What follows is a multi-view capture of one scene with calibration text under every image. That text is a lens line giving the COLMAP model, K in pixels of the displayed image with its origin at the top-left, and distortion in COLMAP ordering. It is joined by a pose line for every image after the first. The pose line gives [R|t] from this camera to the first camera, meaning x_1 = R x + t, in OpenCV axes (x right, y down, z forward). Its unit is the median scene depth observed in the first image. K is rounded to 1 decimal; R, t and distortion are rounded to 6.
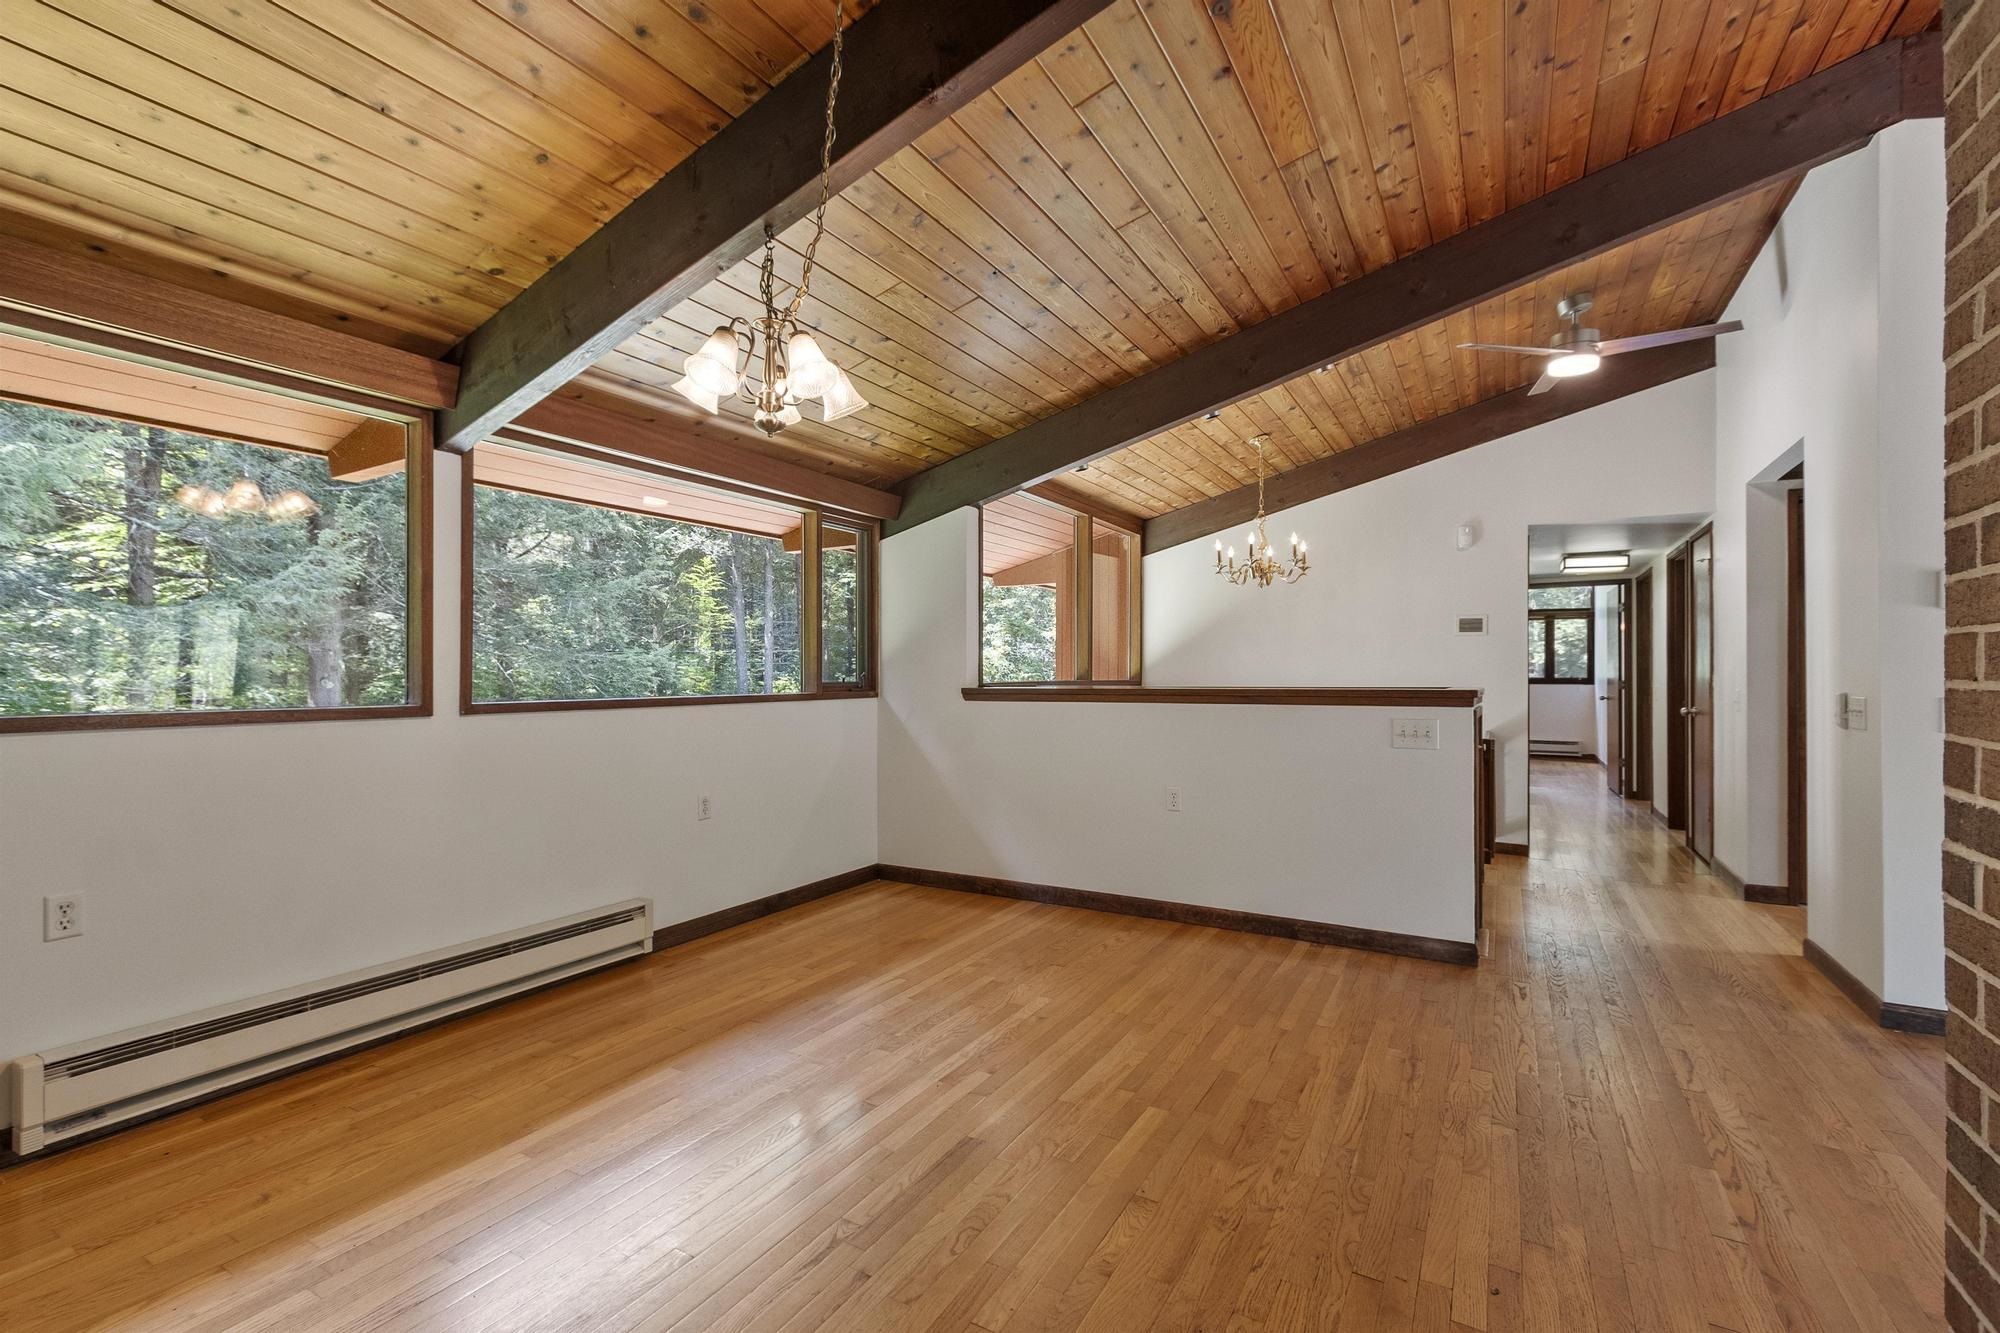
lens RADIAL K [[895.7, 0, 991.4], [0, 895.7, 647.8], [0, 0, 1]] dist [0.006150, -0.000202]
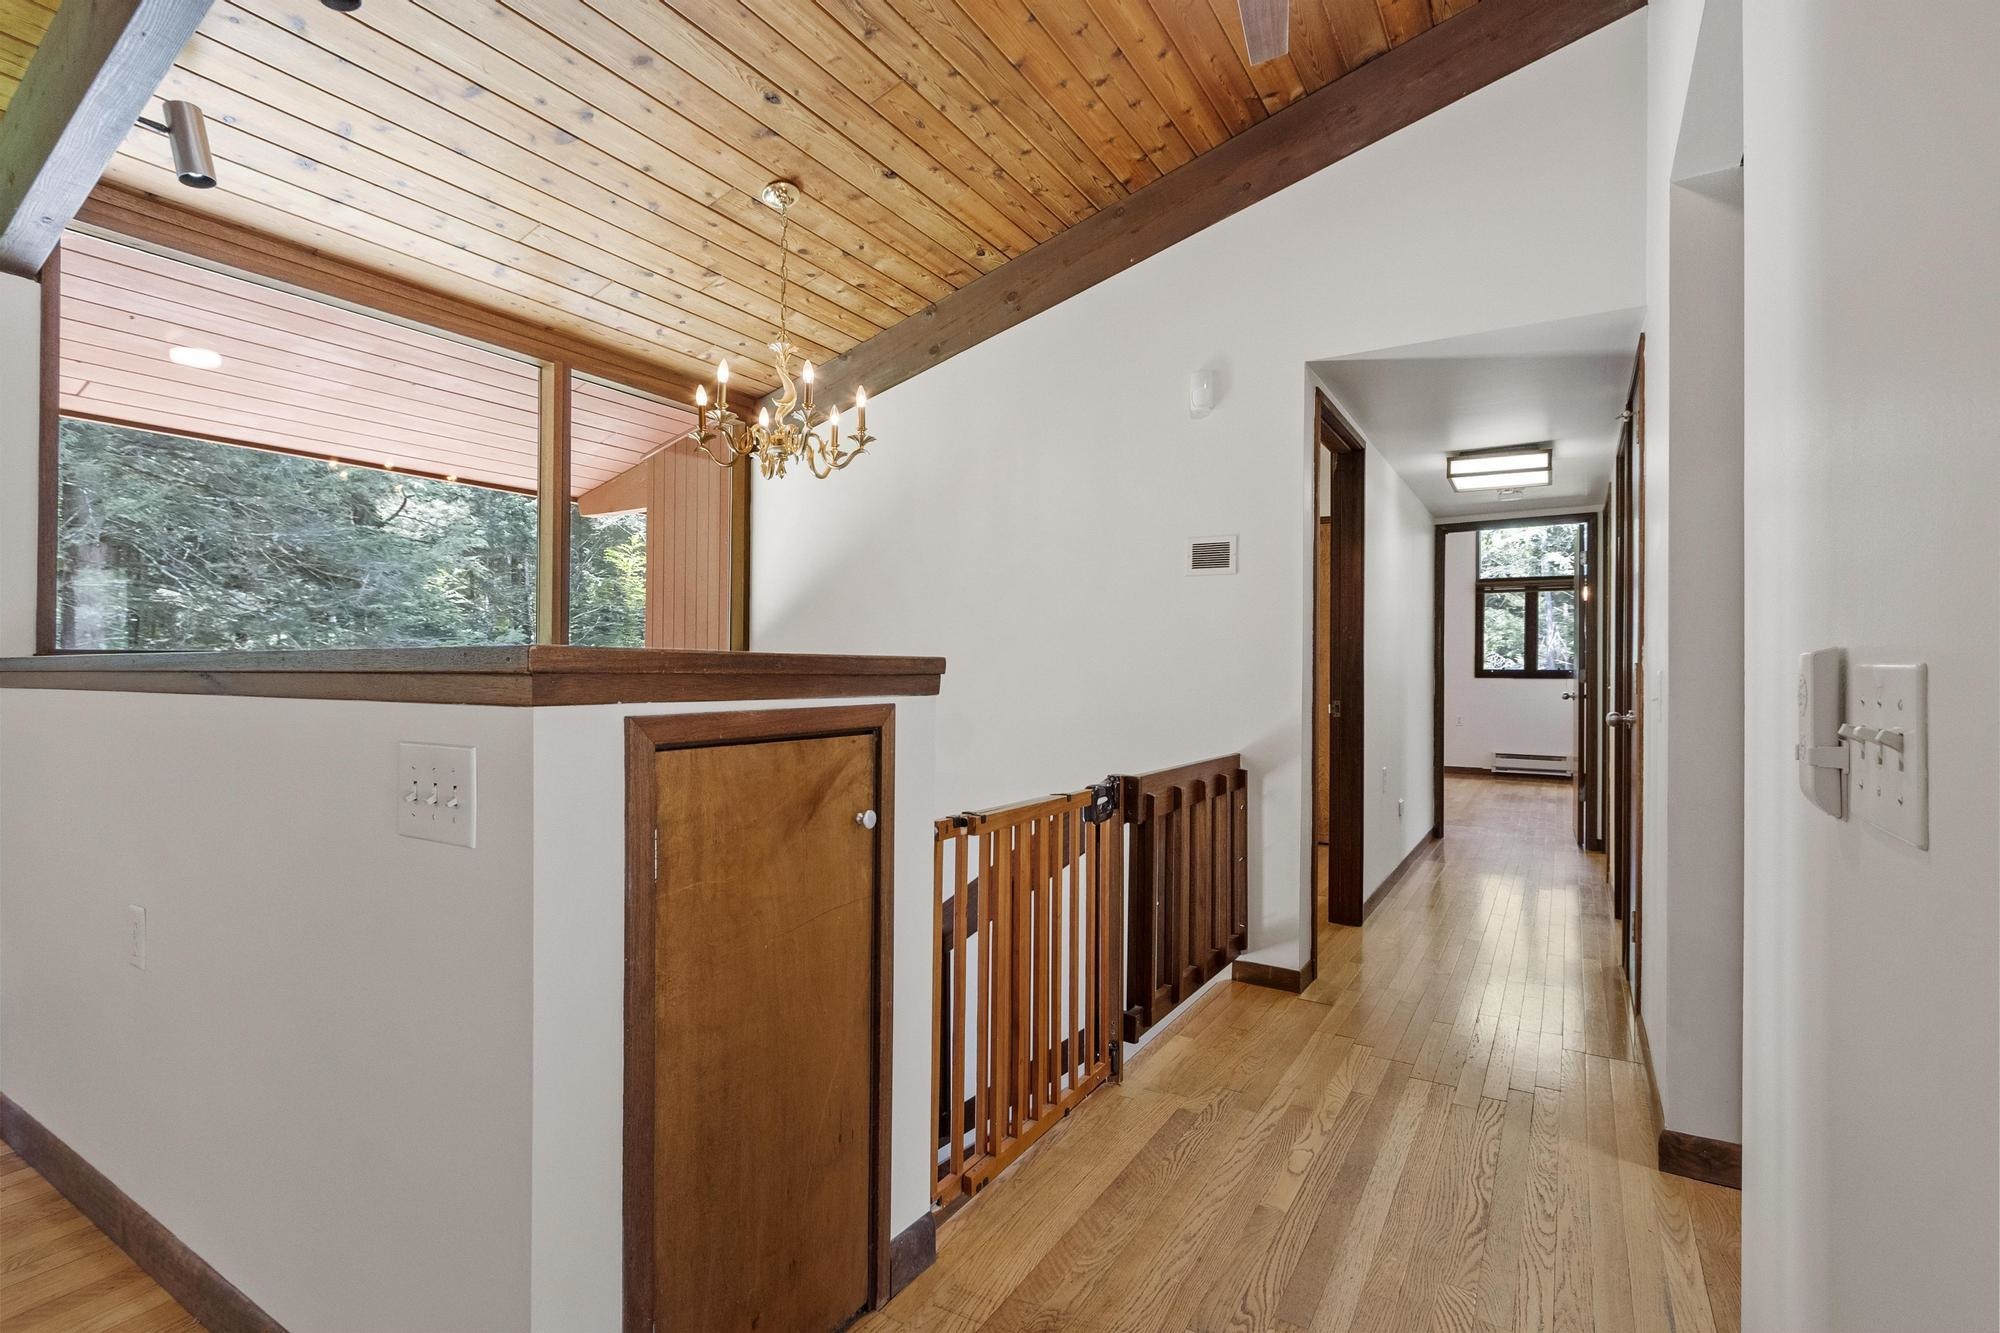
lens RADIAL K [[934.1, 0, 1002.3], [0, 934.1, 647.3], [0, 0, 1]] dist [-0.001735, -0.000303]
pose [[0.999480, 0.004935, -0.031877, 0.428746], [-0.004790, 0.999978, 0.004608, 0.028044], [0.031899, -0.004453, 0.999481, 0.437784]]
